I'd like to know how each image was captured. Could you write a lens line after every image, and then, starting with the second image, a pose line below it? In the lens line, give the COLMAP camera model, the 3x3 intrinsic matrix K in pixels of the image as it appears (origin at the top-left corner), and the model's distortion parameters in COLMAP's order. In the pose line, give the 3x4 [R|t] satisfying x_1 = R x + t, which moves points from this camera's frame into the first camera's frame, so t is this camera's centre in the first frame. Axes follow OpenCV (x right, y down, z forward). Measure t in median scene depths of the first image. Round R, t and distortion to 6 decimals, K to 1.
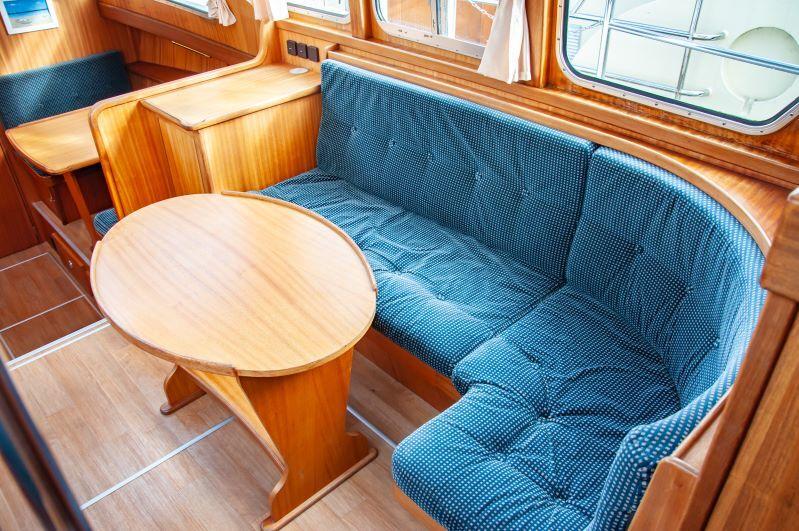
lens RADIAL K [[624.4, 0, 403.5], [0, 624.4, 265.8], [0, 0, 1]] dist [-0.059021, 0.018260]
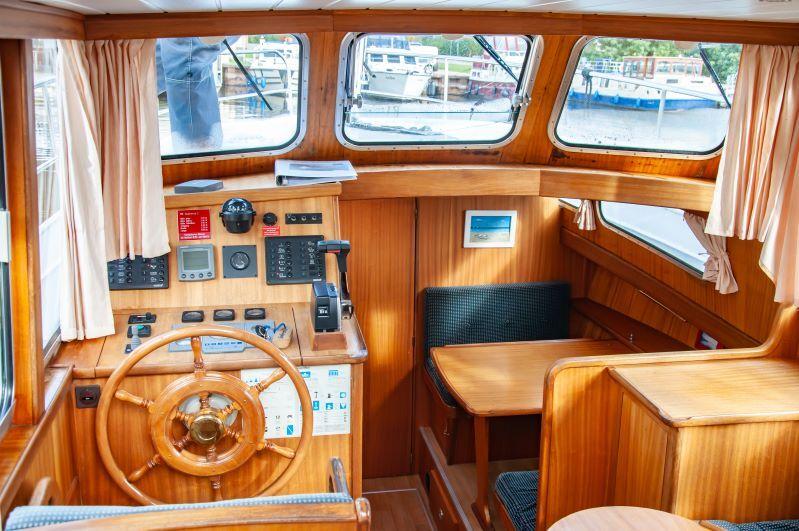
lens RADIAL K [[848.5, 0, 401.7], [0, 848.5, 266.1], [0, 0, 1]] dist [0.038652, 0.000000]
pose [[0.836385, 0.168665, -0.521549, -0.066889], [-0.334004, 0.911259, -0.240933, -0.018033], [0.434629, 0.375712, 0.818498, -0.094556]]
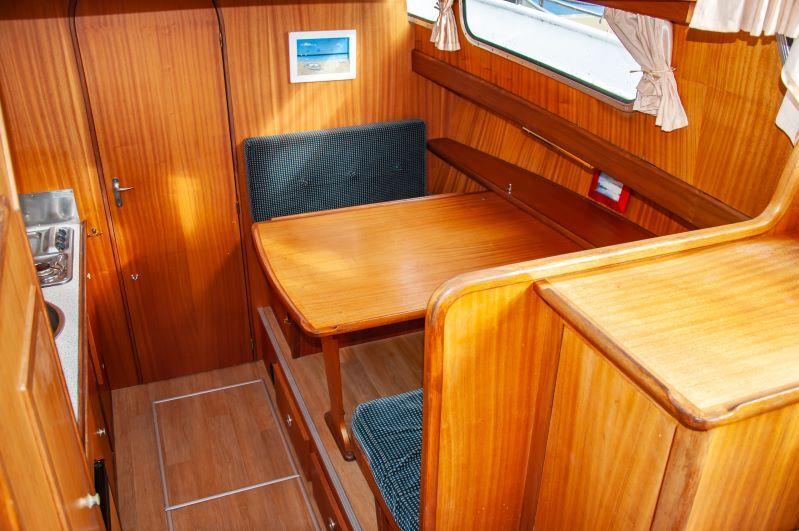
lens RADIAL K [[710.8, 0, 401.1], [0, 710.8, 268.9], [0, 0, 1]] dist [-0.090783, 0.037695]
pose [[0.928206, 0.196908, -0.315691, -0.286431], [-0.232032, 0.969620, -0.077443, -0.171691], [0.290851, 0.145133, 0.945697, 0.374784]]
